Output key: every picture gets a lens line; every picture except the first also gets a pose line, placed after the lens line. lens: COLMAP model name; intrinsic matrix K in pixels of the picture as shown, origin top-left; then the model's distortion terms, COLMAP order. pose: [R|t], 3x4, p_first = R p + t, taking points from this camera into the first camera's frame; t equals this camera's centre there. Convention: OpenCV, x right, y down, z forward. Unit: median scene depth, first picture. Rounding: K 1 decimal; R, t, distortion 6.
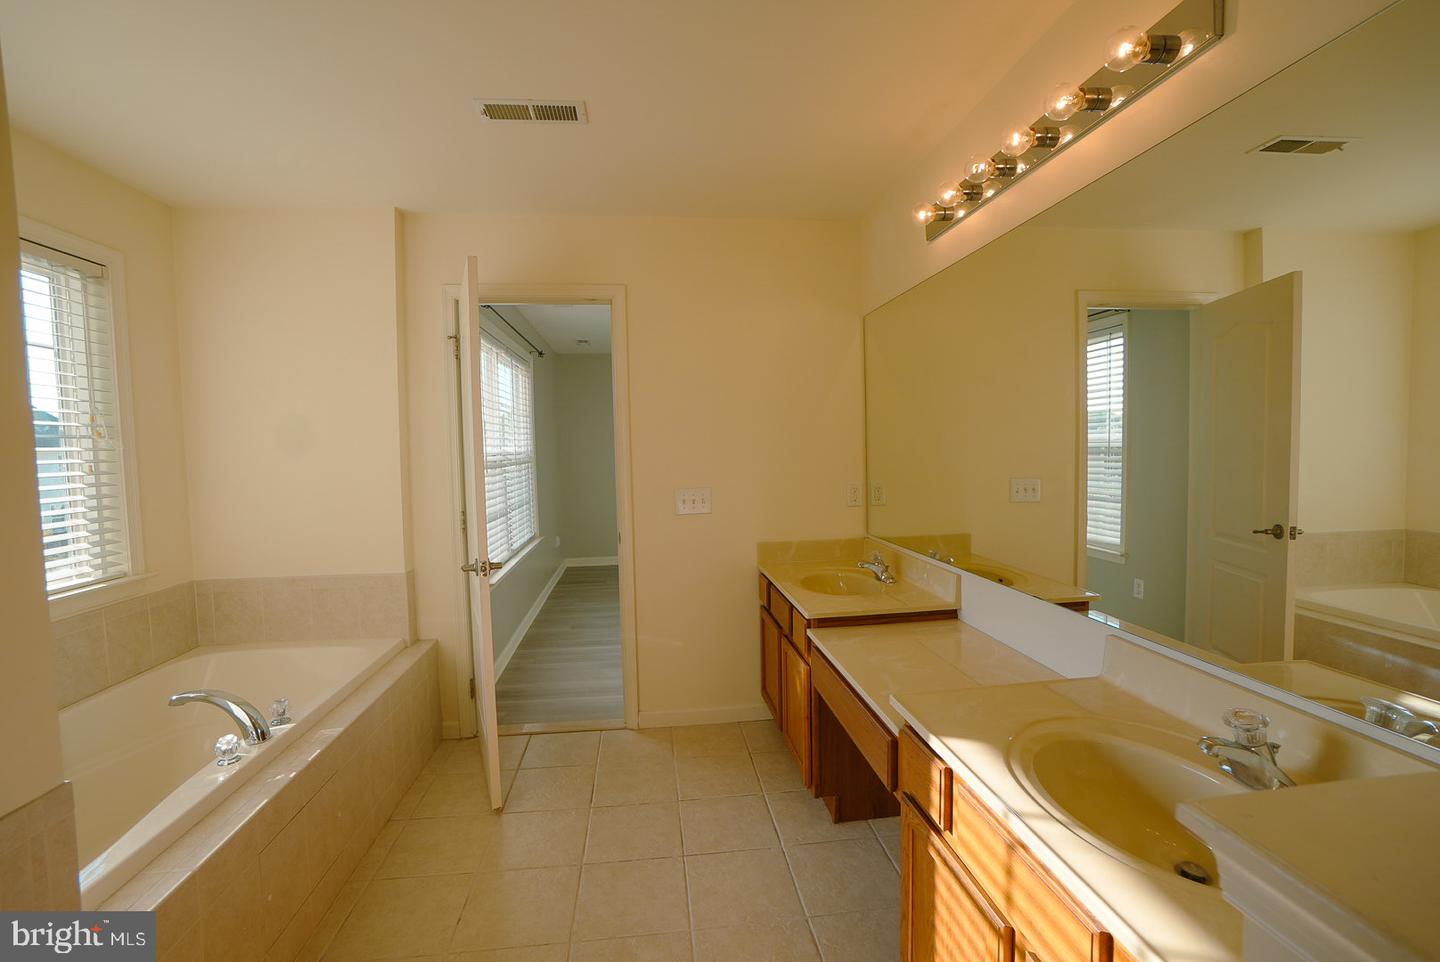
lens RADIAL K [[631.7, 0, 715.3], [0, 631.7, 477.2], [0, 0, 1]] dist [-0.059959, 0.023311]
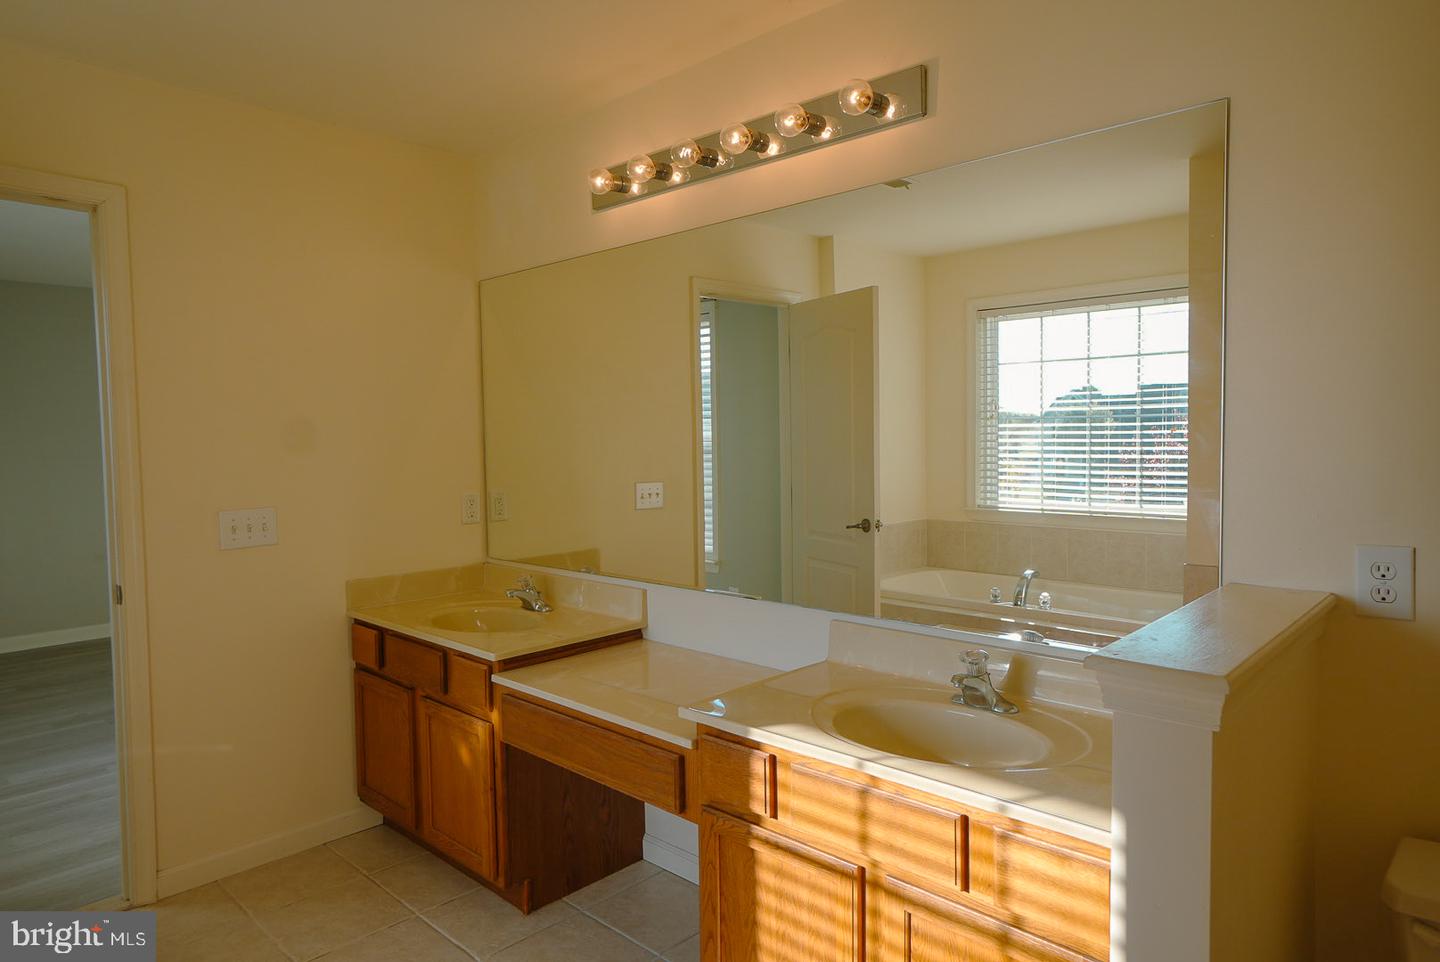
lens RADIAL K [[887.8, 0, 716.5], [0, 887.8, 473.6], [0, 0, 1]] dist [-0.003915, 0.001045]
pose [[0.772435, -0.017842, 0.634843, -0.290896], [0.029001, 0.999554, -0.007194, 0.001979], [-0.634432, 0.023968, 0.772607, -0.048715]]
